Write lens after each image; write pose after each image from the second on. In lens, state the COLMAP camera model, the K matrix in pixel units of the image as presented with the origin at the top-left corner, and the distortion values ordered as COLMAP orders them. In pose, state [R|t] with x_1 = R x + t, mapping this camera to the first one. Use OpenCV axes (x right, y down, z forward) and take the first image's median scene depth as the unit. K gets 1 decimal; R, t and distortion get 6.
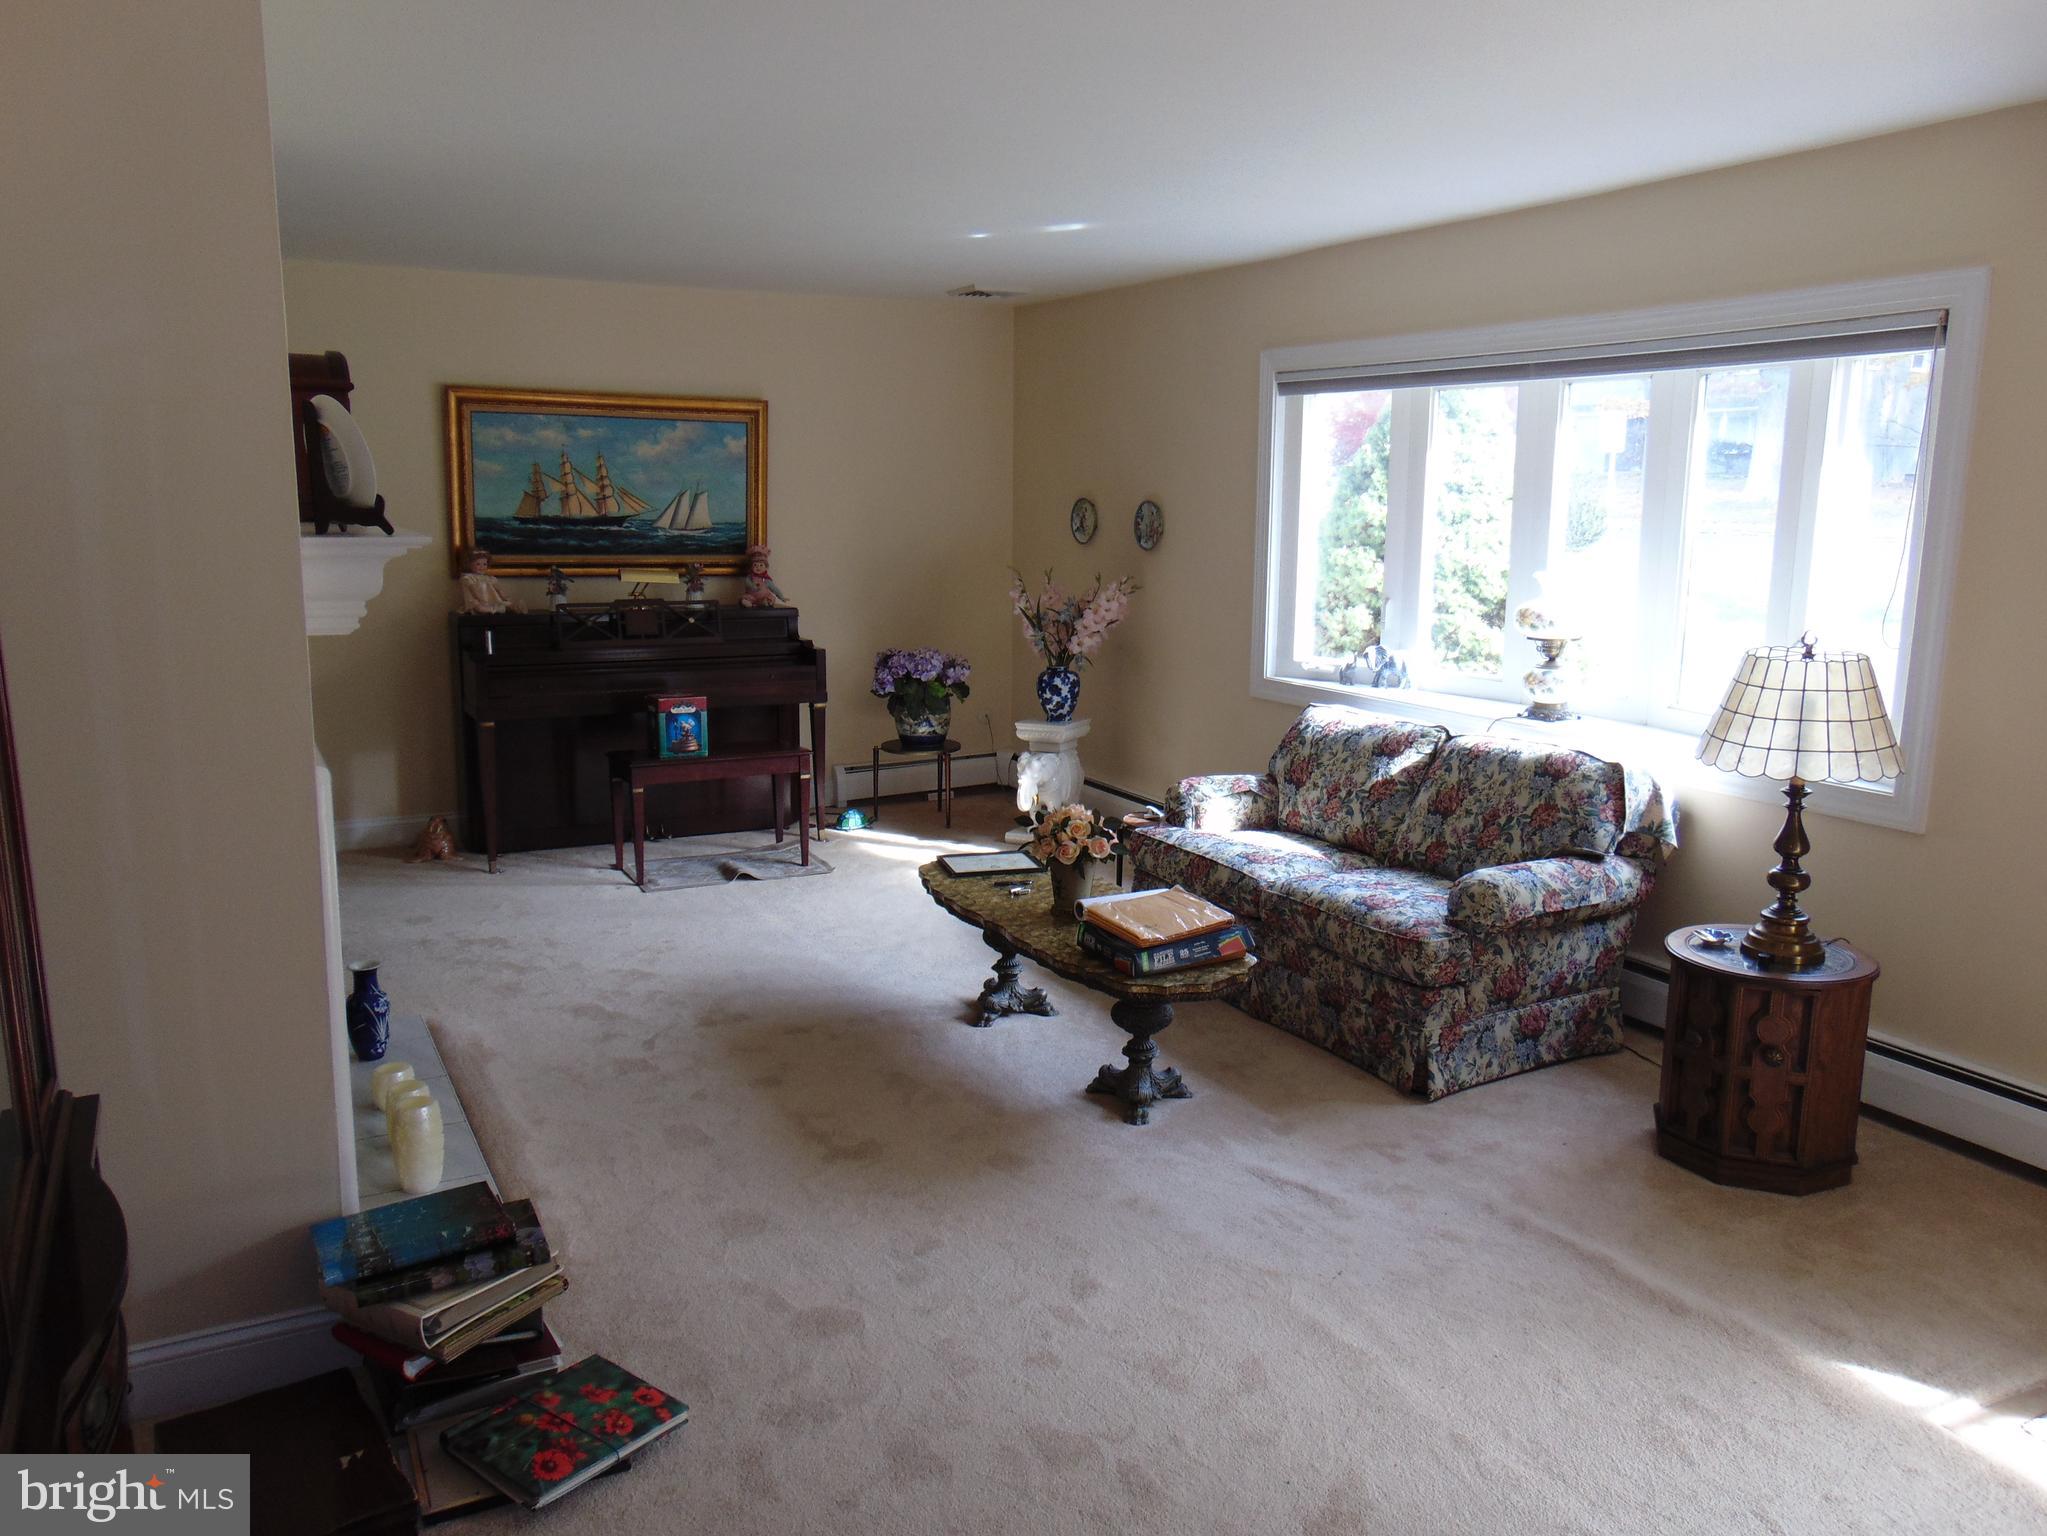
lens RADIAL K [[1540.6, 0, 1032.0], [0, 1540.6, 761.5], [0, 0, 1]] dist [-0.029803, 0.076255]
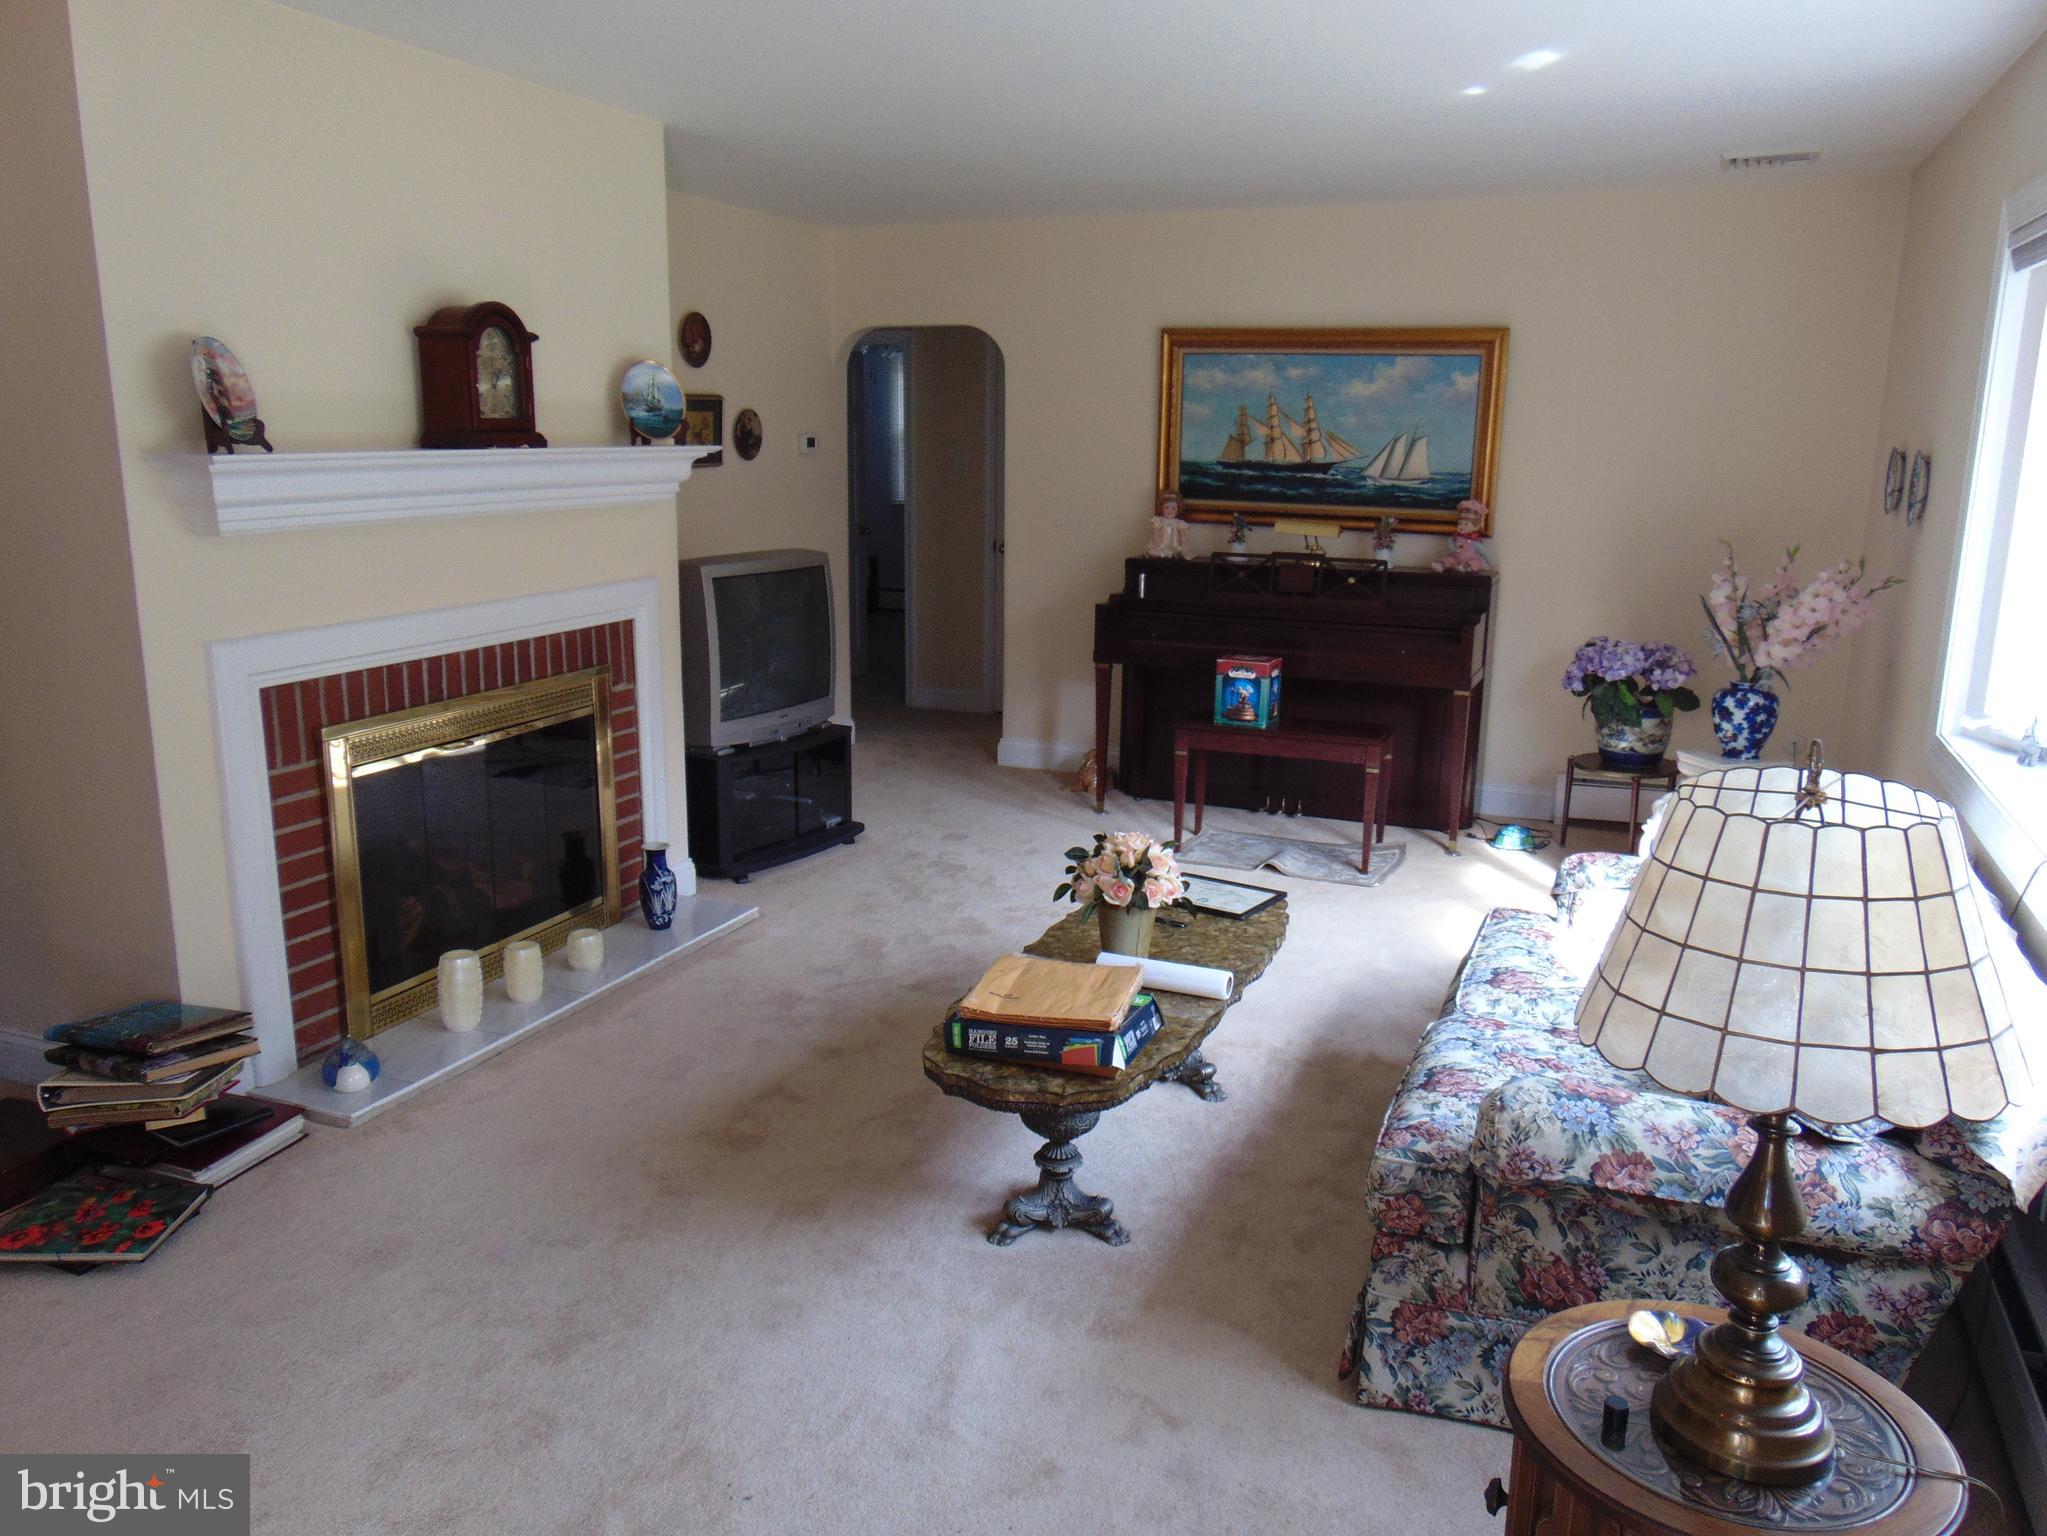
lens RADIAL K [[1540.6, 0, 1021.1], [0, 1540.6, 781.1], [0, 0, 1]] dist [-0.029803, 0.076255]
pose [[0.624117, 0.171580, -0.762259, 0.365247], [-0.142750, 0.984210, 0.104659, -0.044335], [0.768180, 0.043493, 0.638755, 0.293012]]
